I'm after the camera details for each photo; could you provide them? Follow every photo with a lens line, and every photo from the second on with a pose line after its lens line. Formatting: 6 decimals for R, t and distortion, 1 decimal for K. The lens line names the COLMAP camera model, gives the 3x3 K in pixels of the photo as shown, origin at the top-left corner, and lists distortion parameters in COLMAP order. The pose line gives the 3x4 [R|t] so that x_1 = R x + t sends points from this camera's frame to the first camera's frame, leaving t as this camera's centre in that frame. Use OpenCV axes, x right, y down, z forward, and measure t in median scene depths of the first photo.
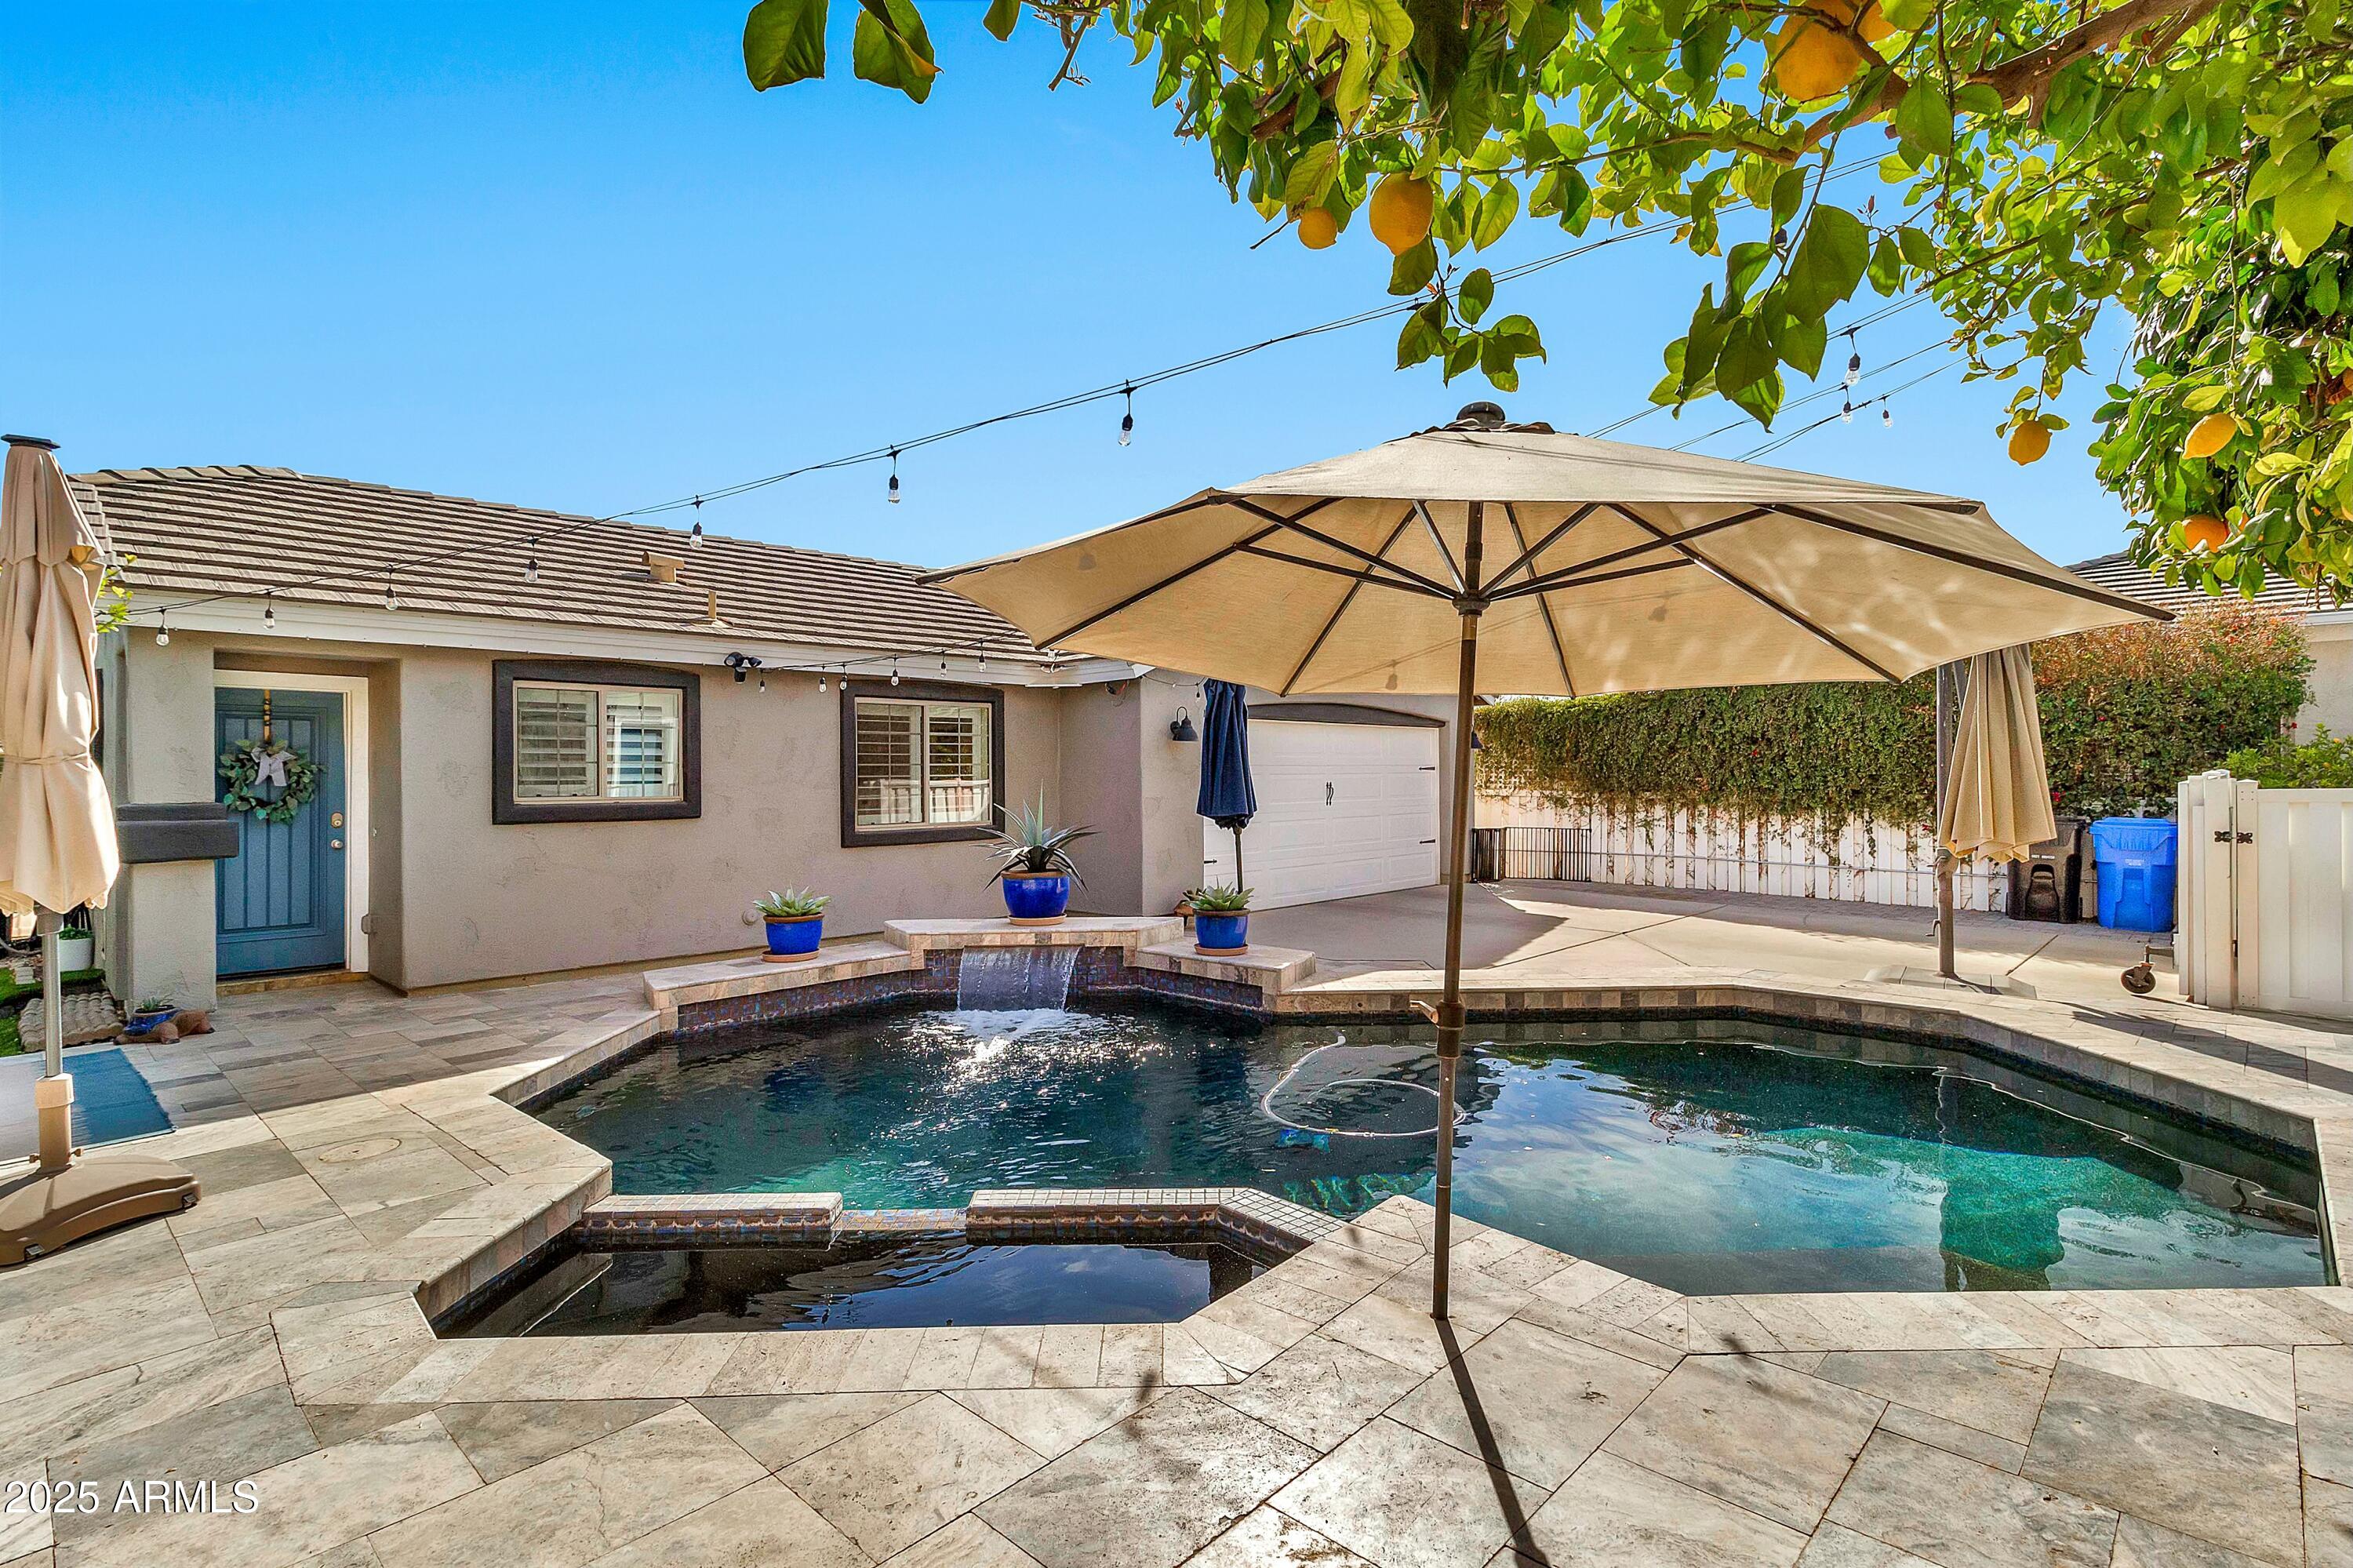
lens RADIAL K [[1125.7, 0, 1189.8], [0, 1125.7, 773.7], [0, 0, 1]] dist [-0.002047, -0.000256]
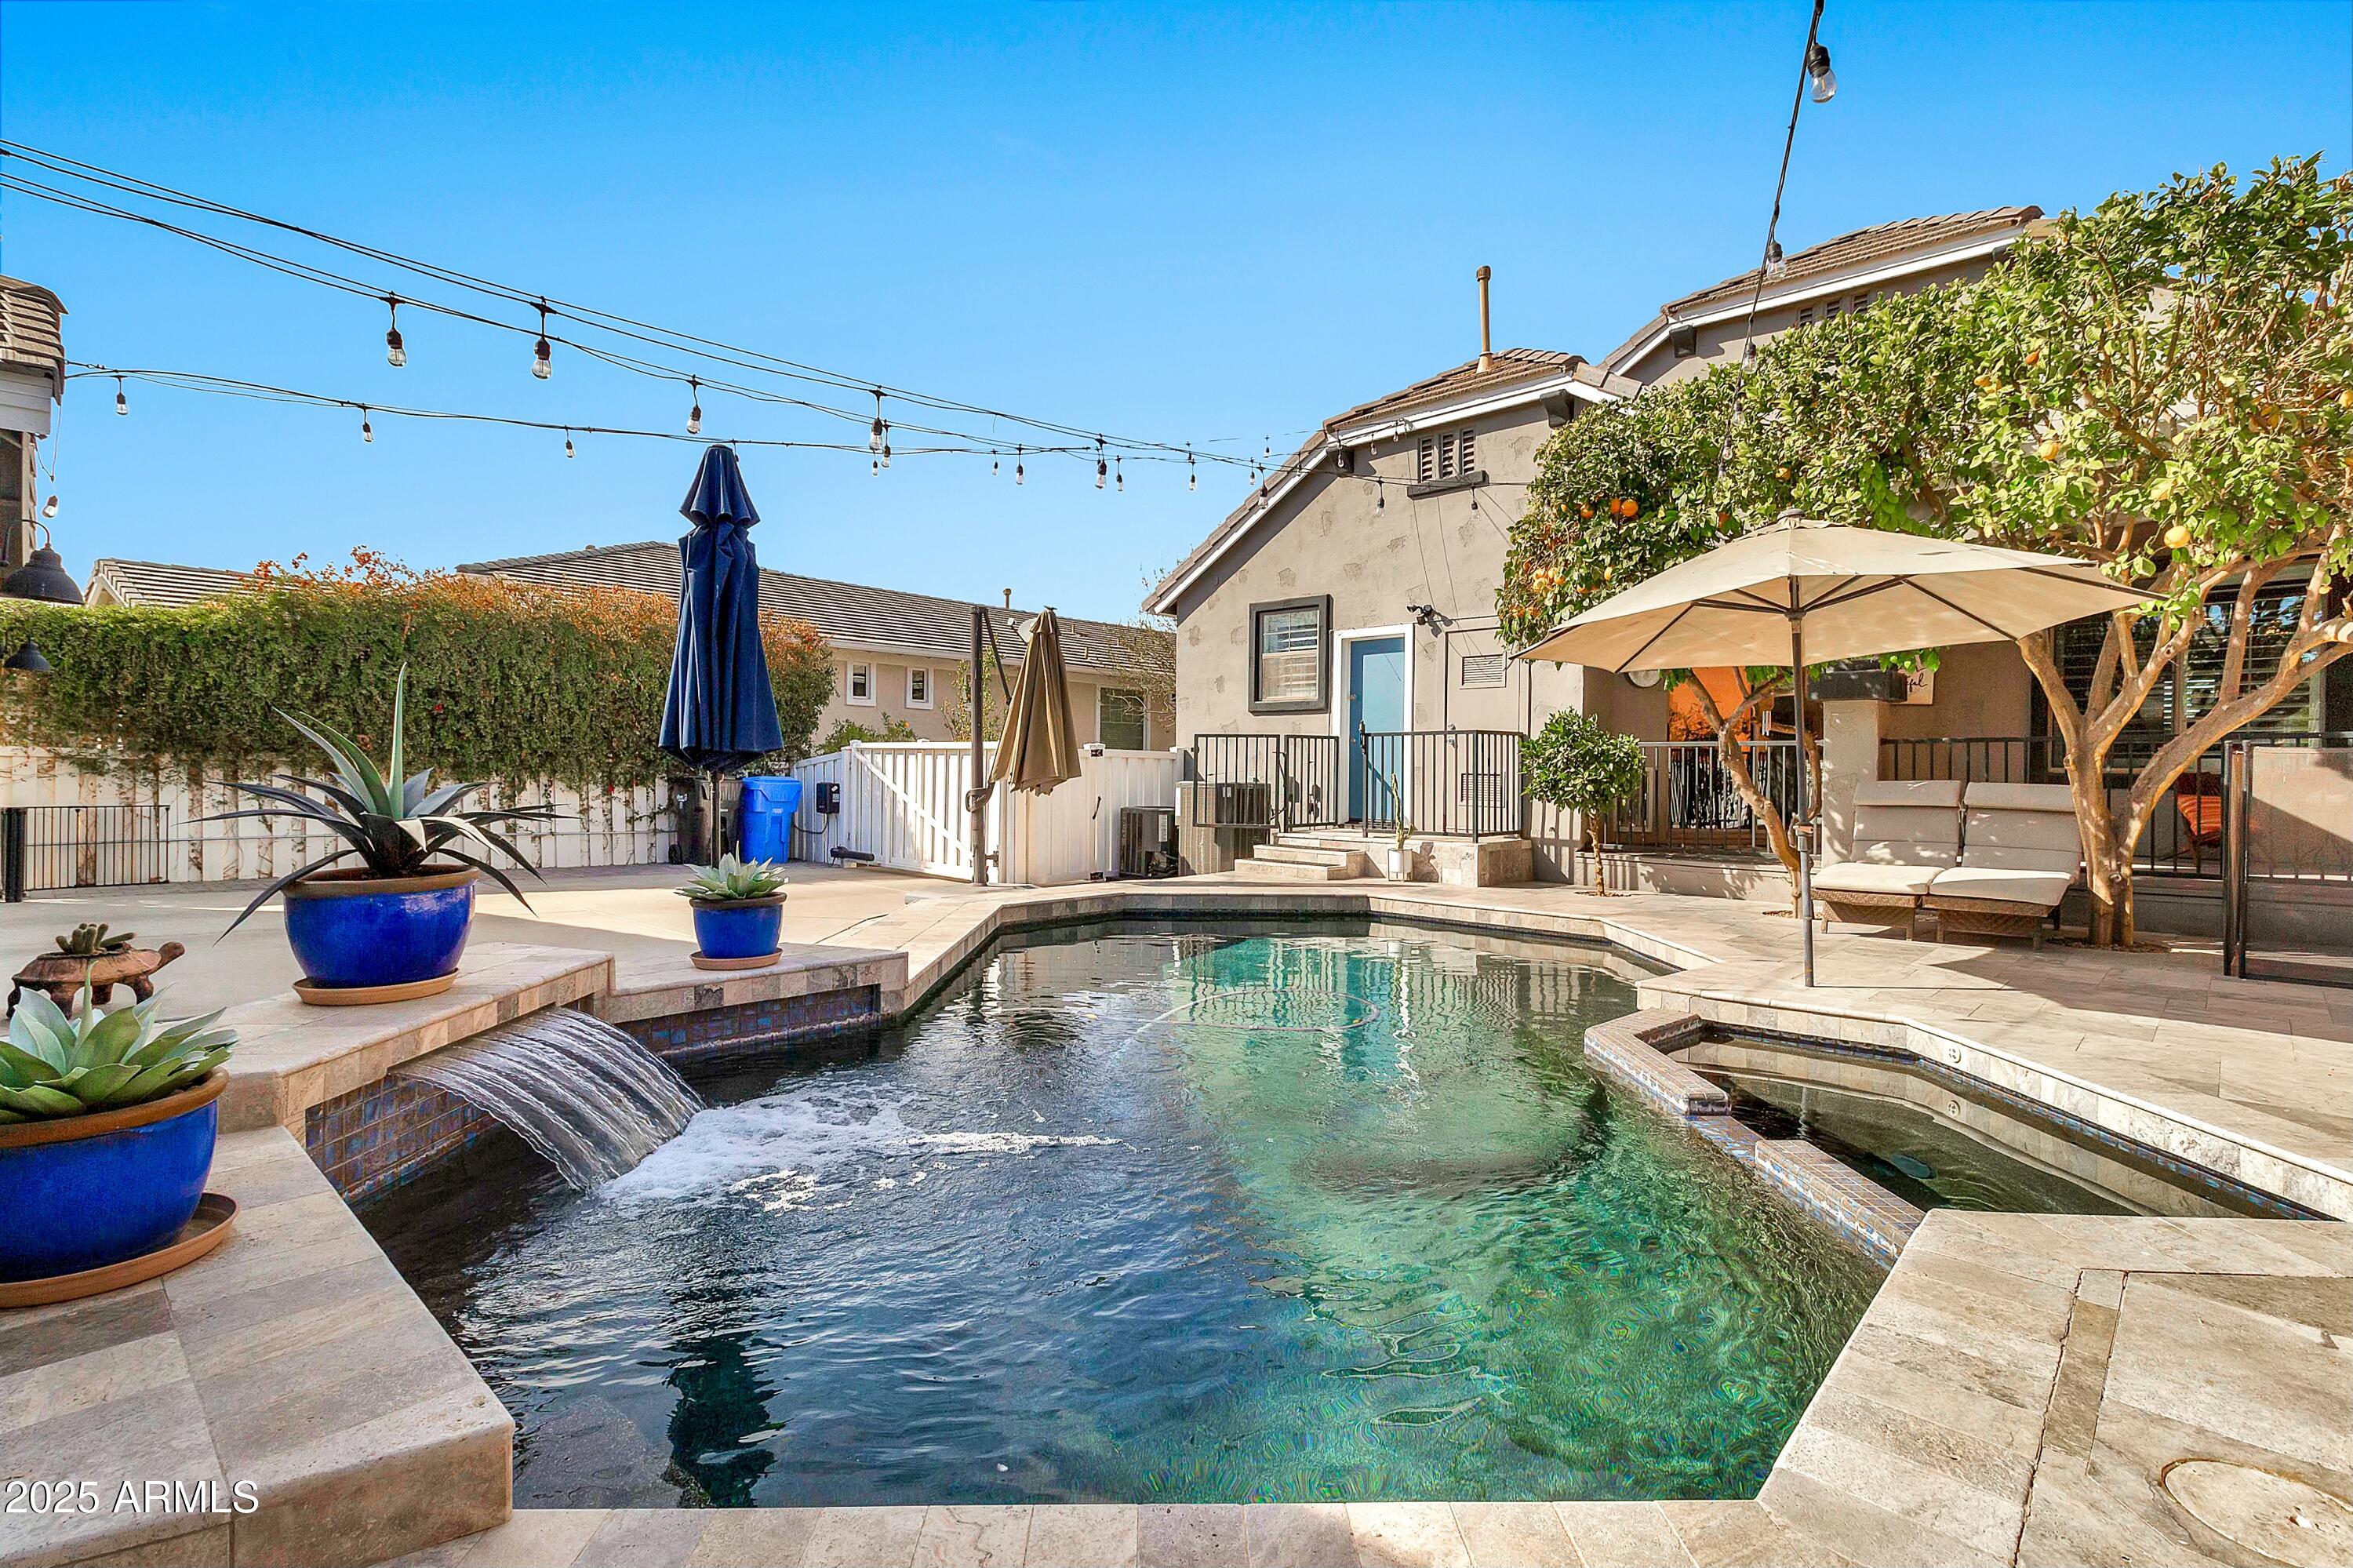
lens RADIAL K [[1105.2, 0, 1187.1], [0, 1105.2, 783.4], [0, 0, 1]] dist [0.003304, 0.000508]
pose [[-0.004054, -0.005274, 0.999978, -0.445969], [-0.009334, 0.999943, 0.005236, 0.037838], [-0.999948, -0.009313, -0.004103, 0.554422]]
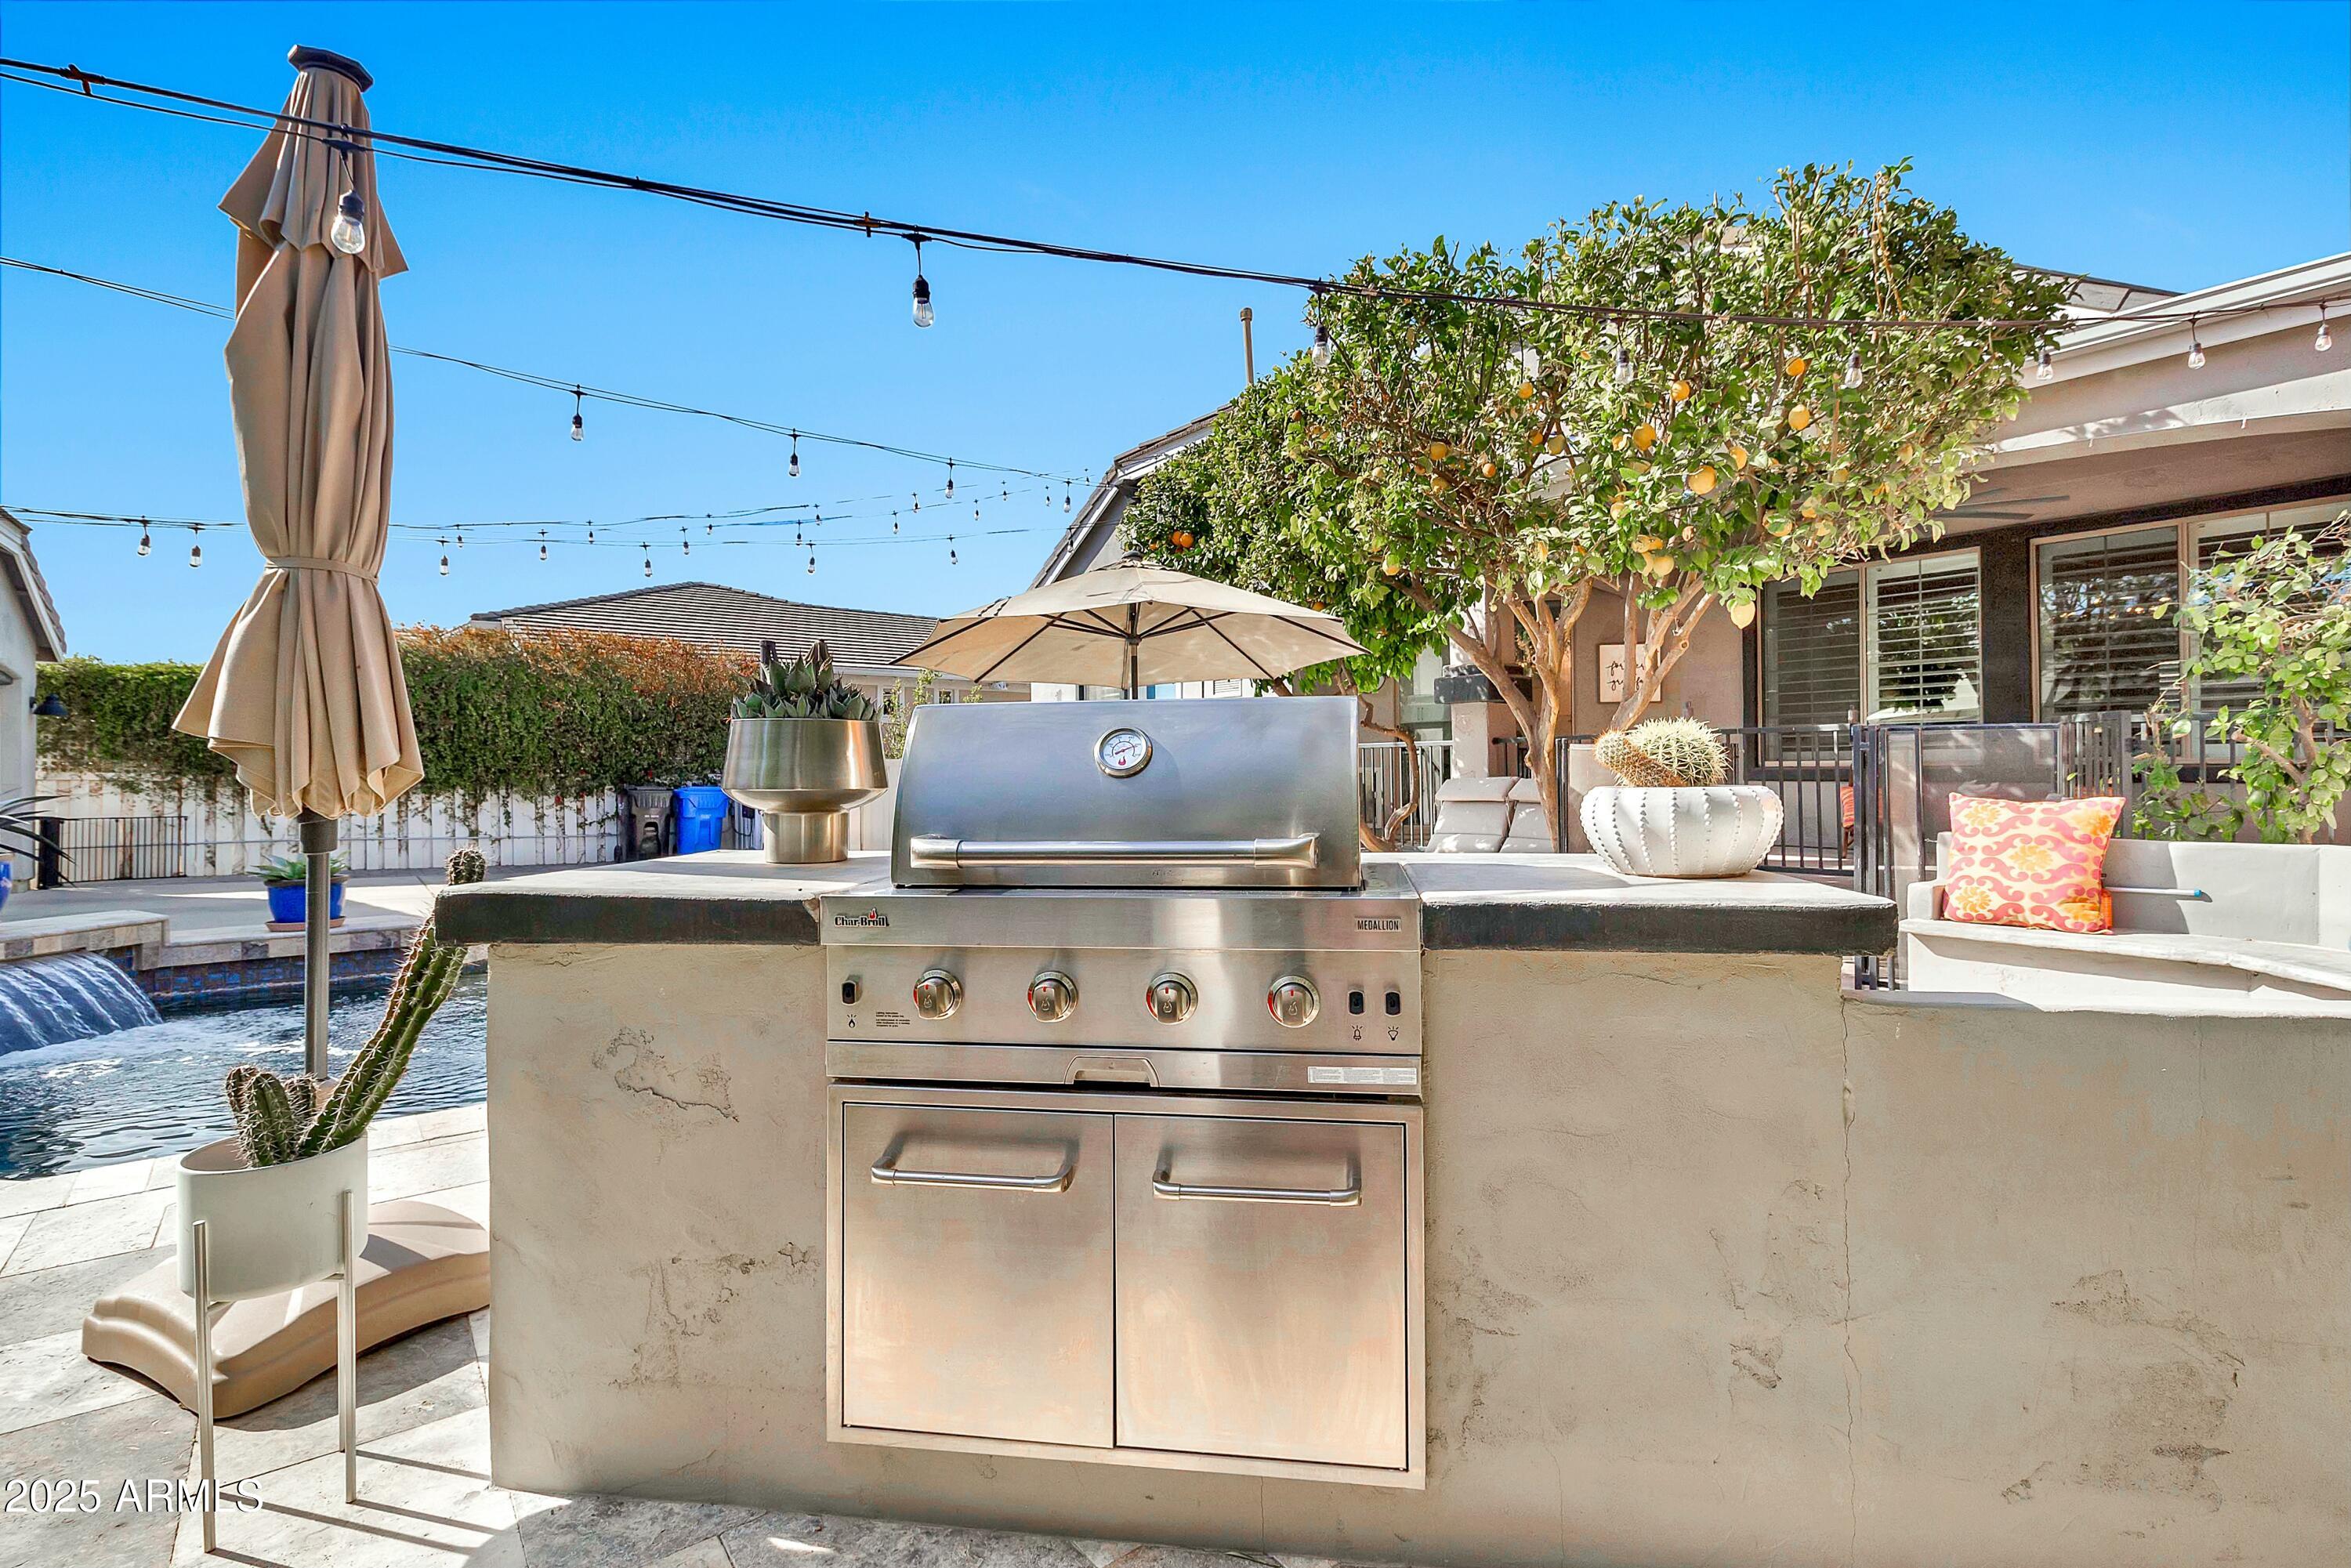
lens RADIAL K [[1096.8, 0, 1188.5], [0, 1096.8, 773.9], [0, 0, 1]] dist [0.000879, -0.000056]
pose [[0.152306, 0.005889, 0.988316, -0.520514], [0.005338, 0.999963, -0.006781, 0.037347], [-0.988319, 0.006309, 0.152268, 0.148540]]
